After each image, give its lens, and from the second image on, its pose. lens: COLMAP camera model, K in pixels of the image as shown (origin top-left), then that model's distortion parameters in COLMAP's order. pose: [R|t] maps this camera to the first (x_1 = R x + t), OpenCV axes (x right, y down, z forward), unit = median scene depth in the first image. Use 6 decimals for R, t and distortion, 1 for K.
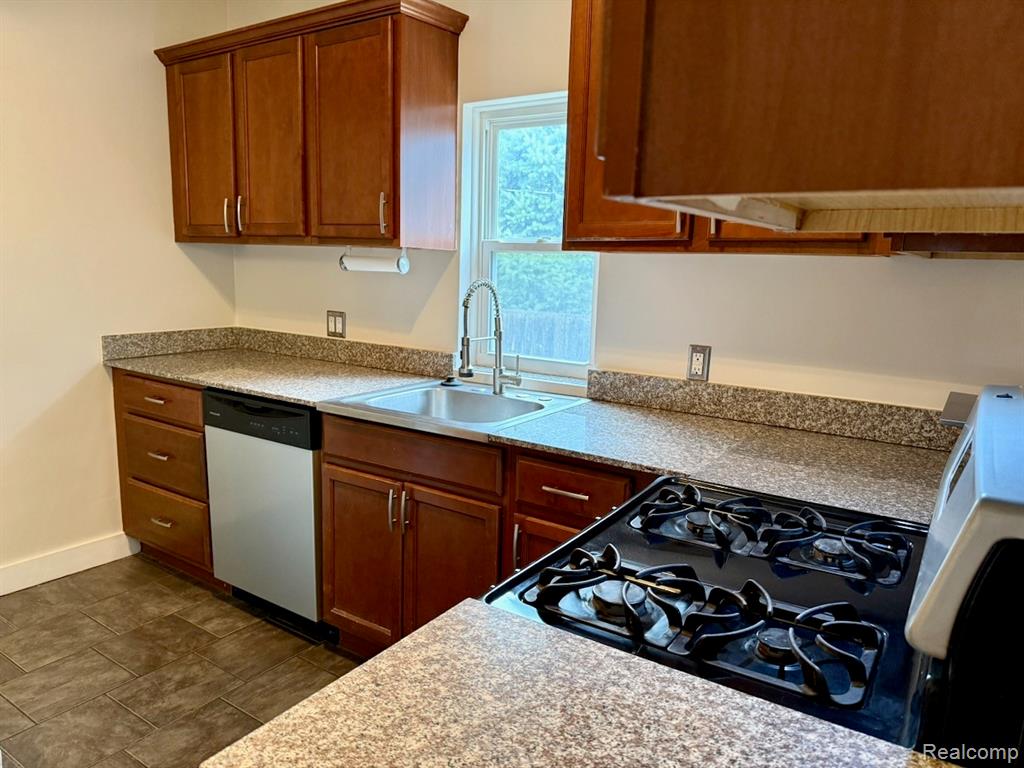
lens RADIAL K [[719.2, 0, 512.2], [0, 719.2, 384.6], [0, 0, 1]] dist [0.079716, -0.087400]
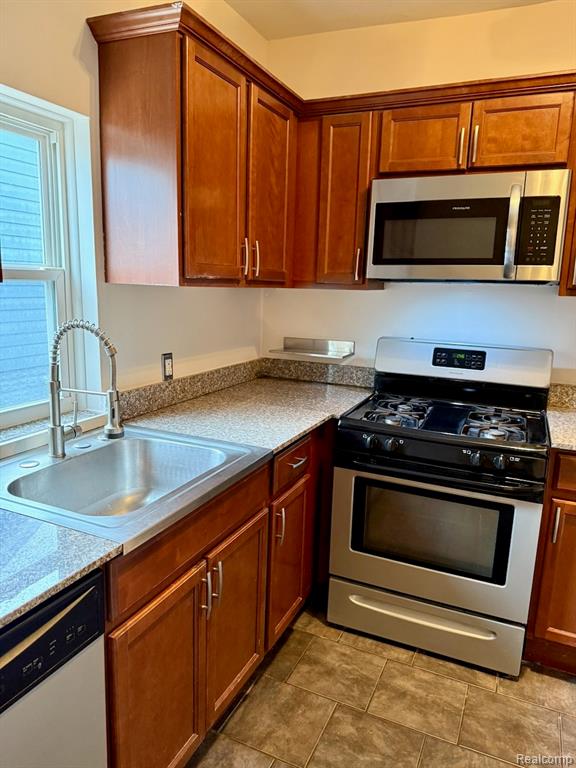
lens RADIAL K [[539.4, 0, 289.8], [0, 539.4, 385.6], [0, 0, 1]] dist [0.079716, -0.087400]
pose [[-0.161289, -0.222171, 0.961575, -0.745032], [0.127725, 0.961438, 0.243563, -0.211726], [-0.978607, 0.162101, -0.126693, 0.934070]]
